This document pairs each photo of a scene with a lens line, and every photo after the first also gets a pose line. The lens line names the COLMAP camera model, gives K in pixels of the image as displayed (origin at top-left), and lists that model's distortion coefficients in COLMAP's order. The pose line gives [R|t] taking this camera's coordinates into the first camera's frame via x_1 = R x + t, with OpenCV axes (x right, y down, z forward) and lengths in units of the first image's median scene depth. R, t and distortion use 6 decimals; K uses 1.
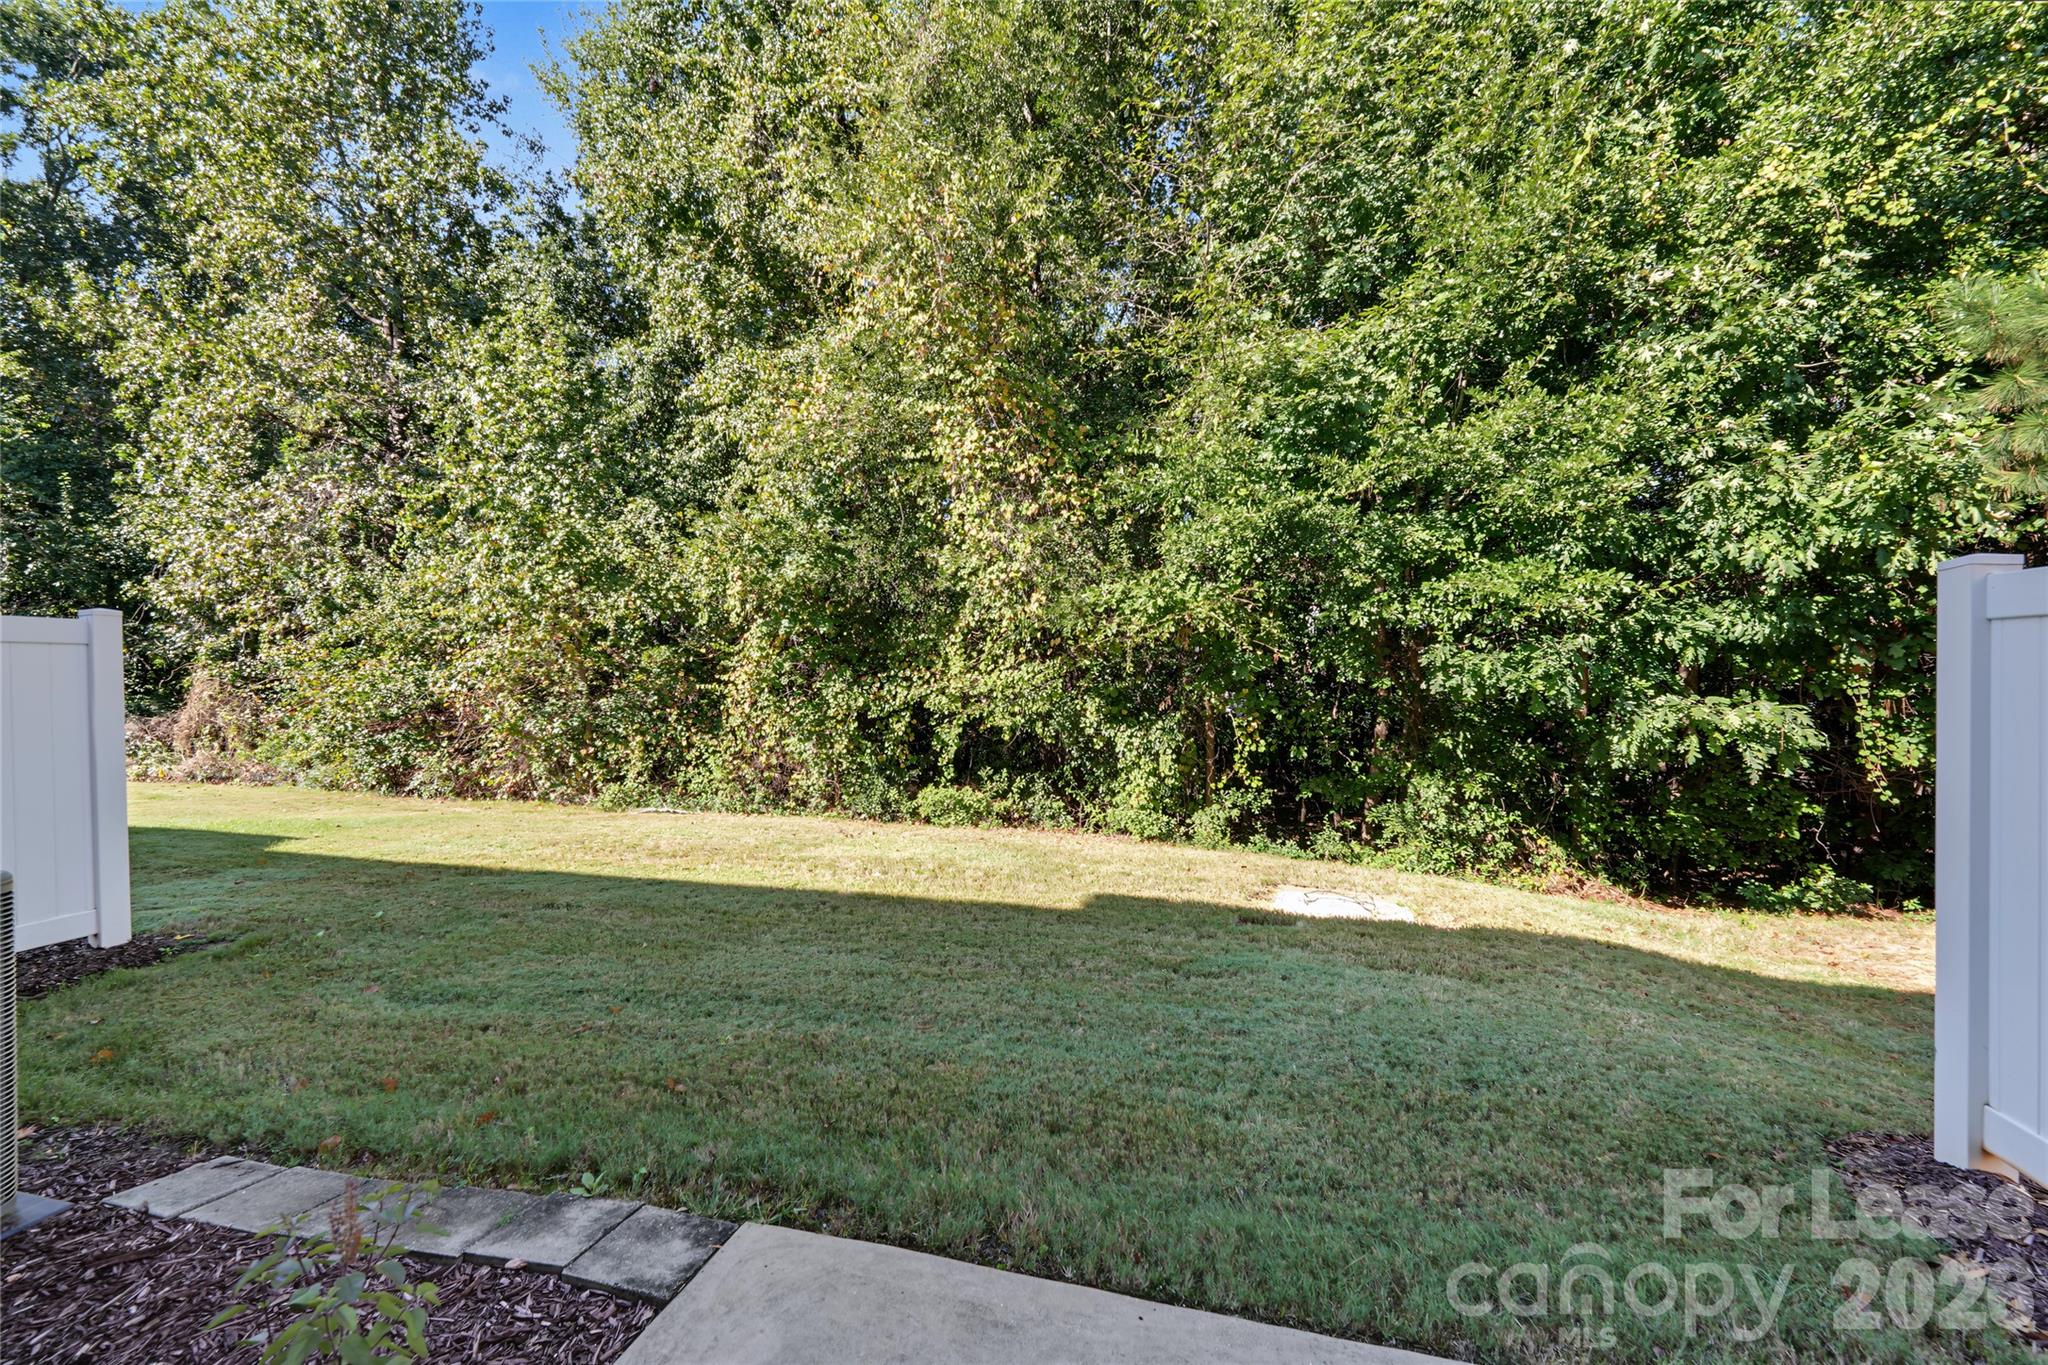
lens RADIAL K [[827.4, 0, 1033.8], [0, 827.4, 680.4], [0, 0, 1]] dist [0.009220, -0.000854]
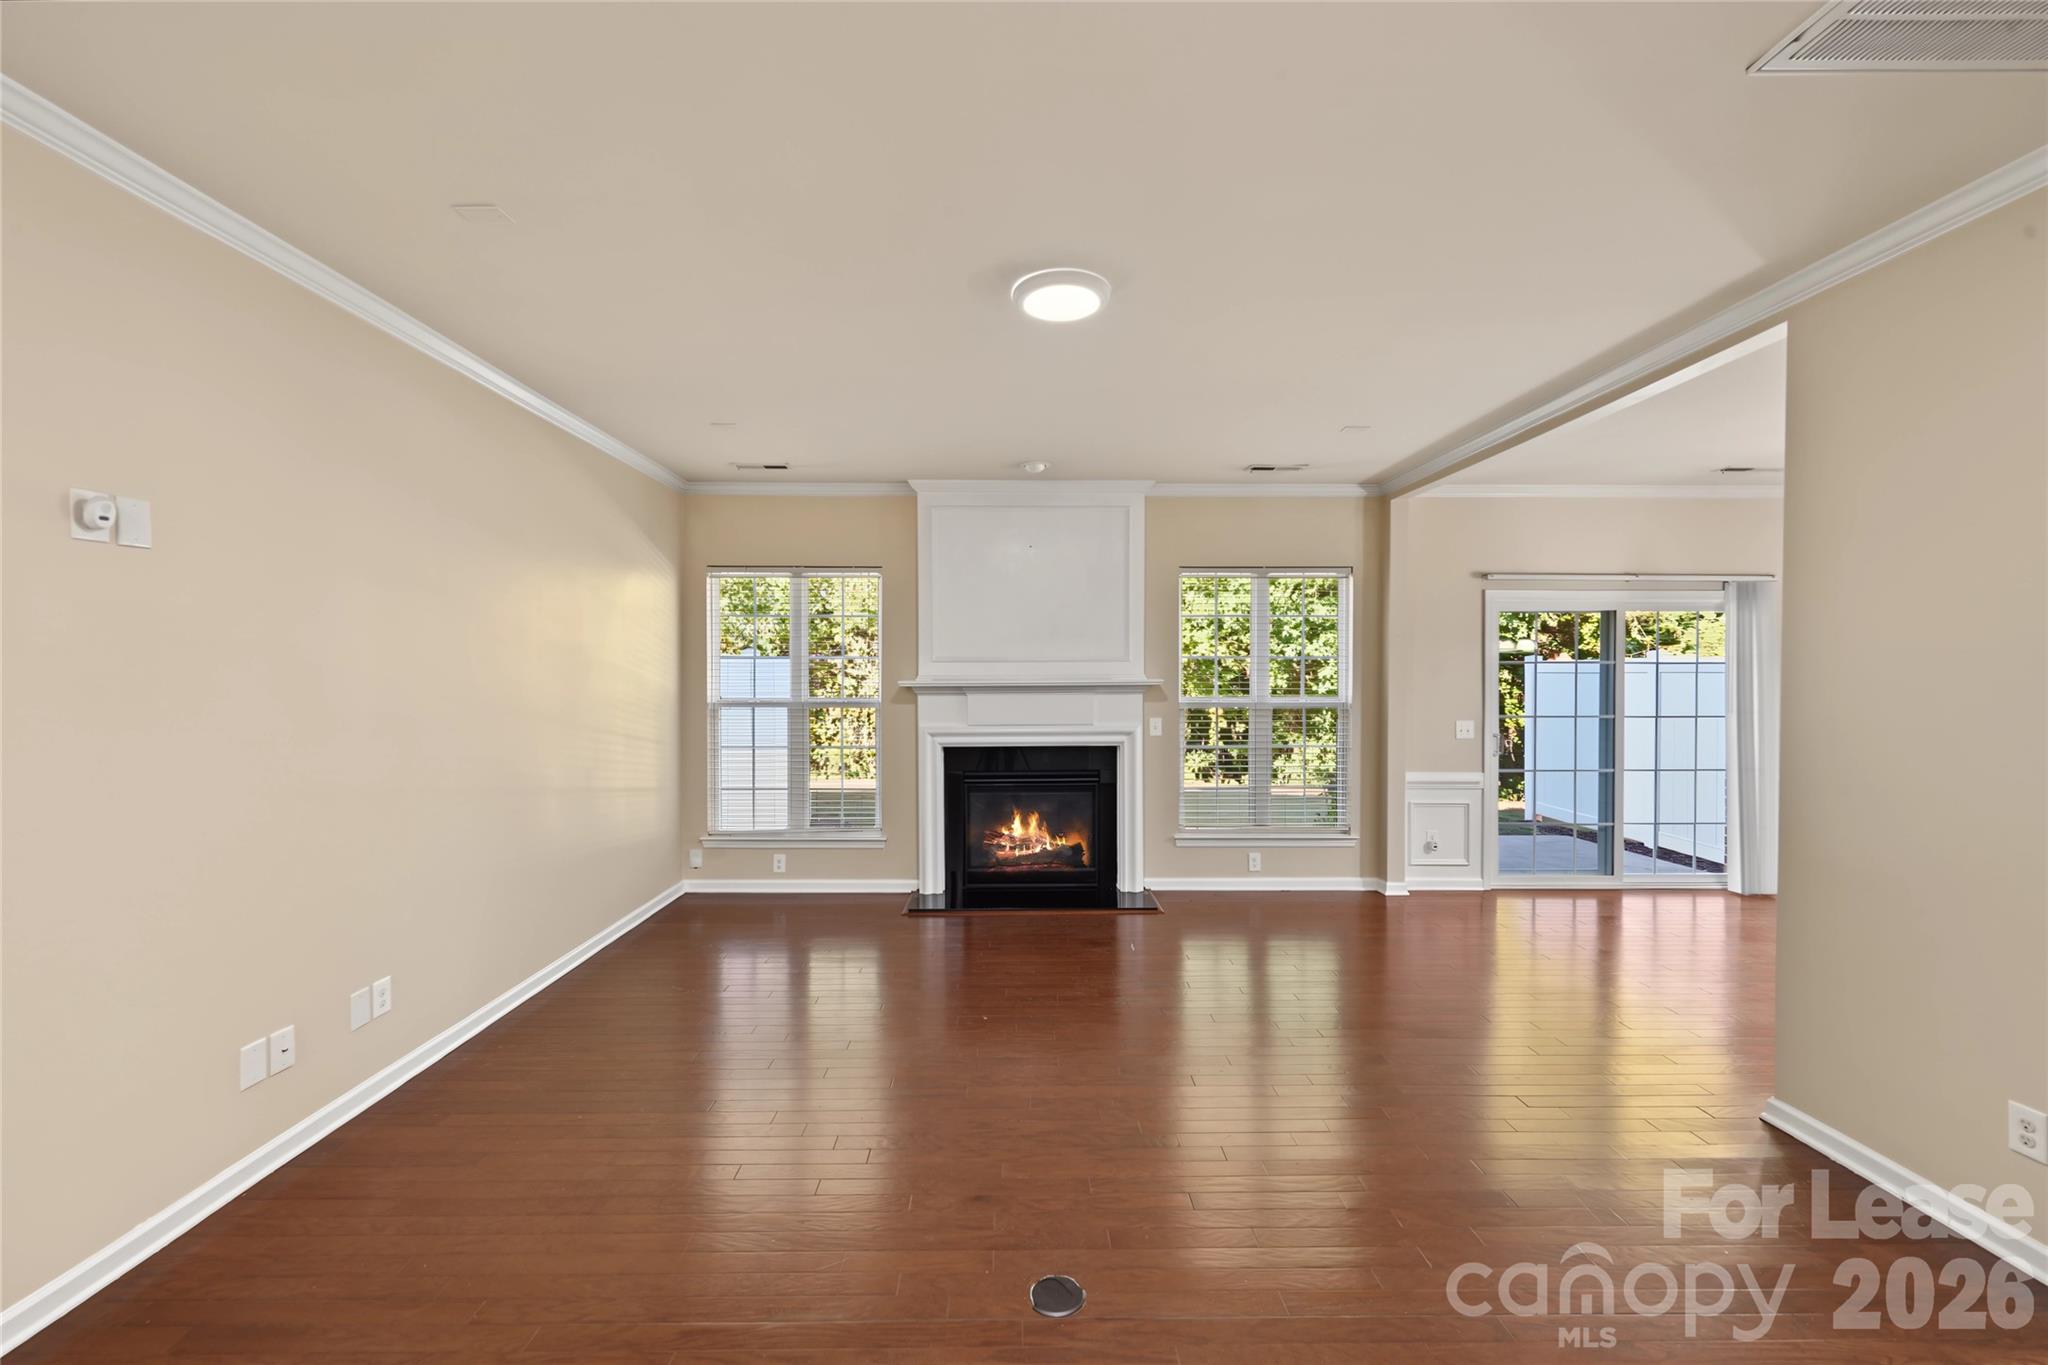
lens RADIAL K [[827.4, 0, 1023.0], [0, 827.4, 683.5], [0, 0, 1]] dist [0.009220, -0.000854]
pose [[0.965790, -0.000093, 0.259324, -0.661708], [0.001349, 0.999988, -0.004666, 0.002707], [-0.259321, 0.004856, 0.965779, -0.641308]]
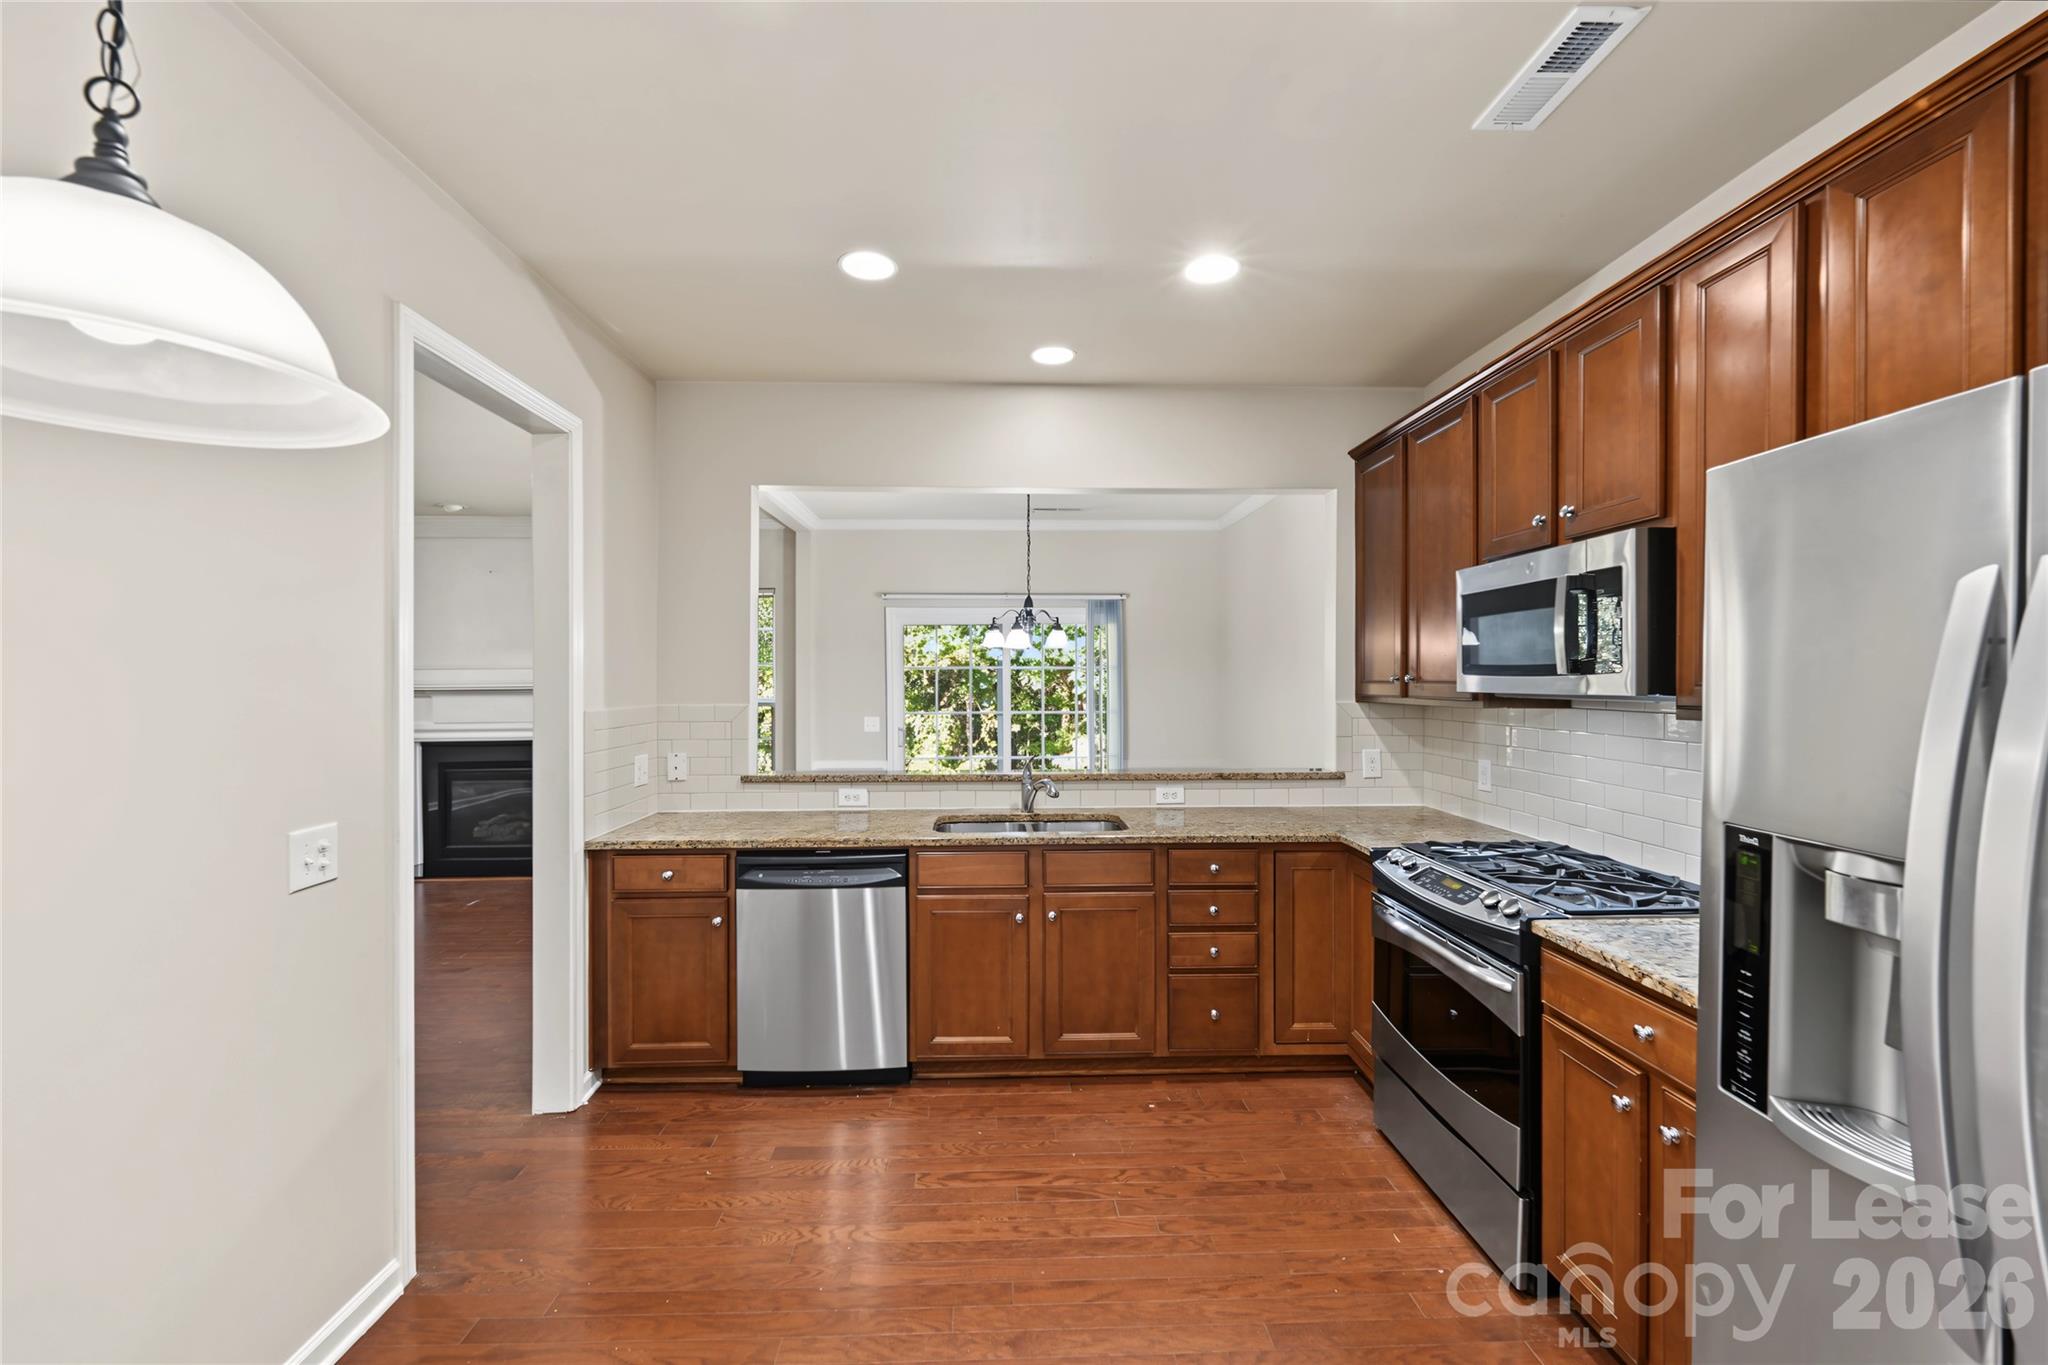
lens RADIAL K [[827.4, 0, 1026.8], [0, 827.4, 672.3], [0, 0, 1]] dist [0.009220, -0.000854]
pose [[0.964382, -0.001798, 0.264506, -0.165598], [0.007497, 0.999761, -0.020538, 0.005366], [-0.264406, 0.021790, 0.964165, -0.911357]]
